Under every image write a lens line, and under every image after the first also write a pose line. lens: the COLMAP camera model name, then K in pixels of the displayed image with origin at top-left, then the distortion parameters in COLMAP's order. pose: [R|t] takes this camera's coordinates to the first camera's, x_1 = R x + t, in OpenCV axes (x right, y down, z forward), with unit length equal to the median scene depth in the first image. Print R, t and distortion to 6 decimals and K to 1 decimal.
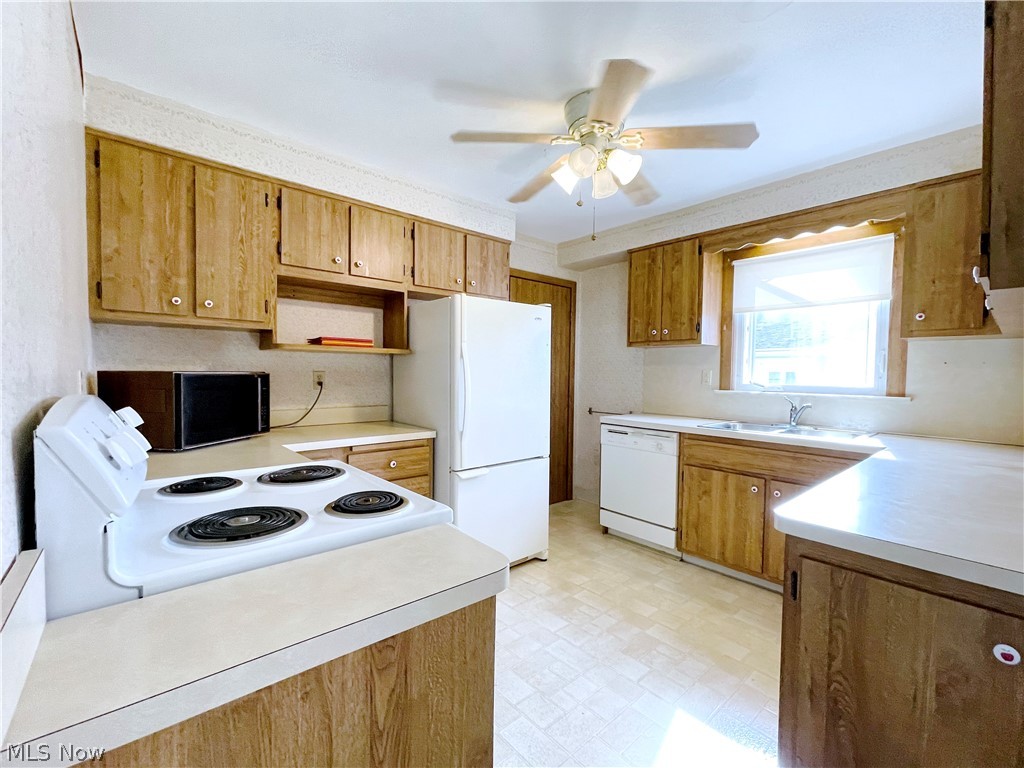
lens RADIAL K [[443.8, 0, 509.8], [0, 443.8, 383.2], [0, 0, 1]] dist [-0.003619, 0.001846]
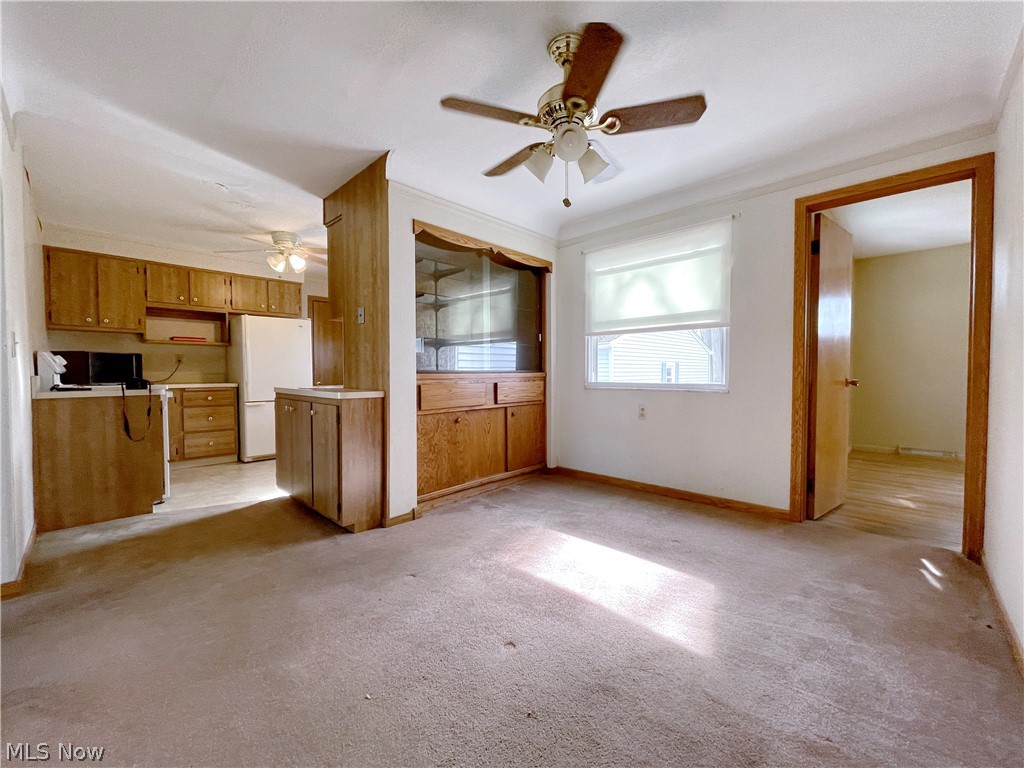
lens RADIAL K [[413.6, 0, 513.5], [0, 413.6, 383.0], [0, 0, 1]] dist [-0.001821, 0.000341]
pose [[0.995464, -0.016620, 0.093675, 0.984844], [0.016558, 0.999862, 0.001440, 0.137094], [-0.093686, 0.000118, 0.995602, -1.062197]]
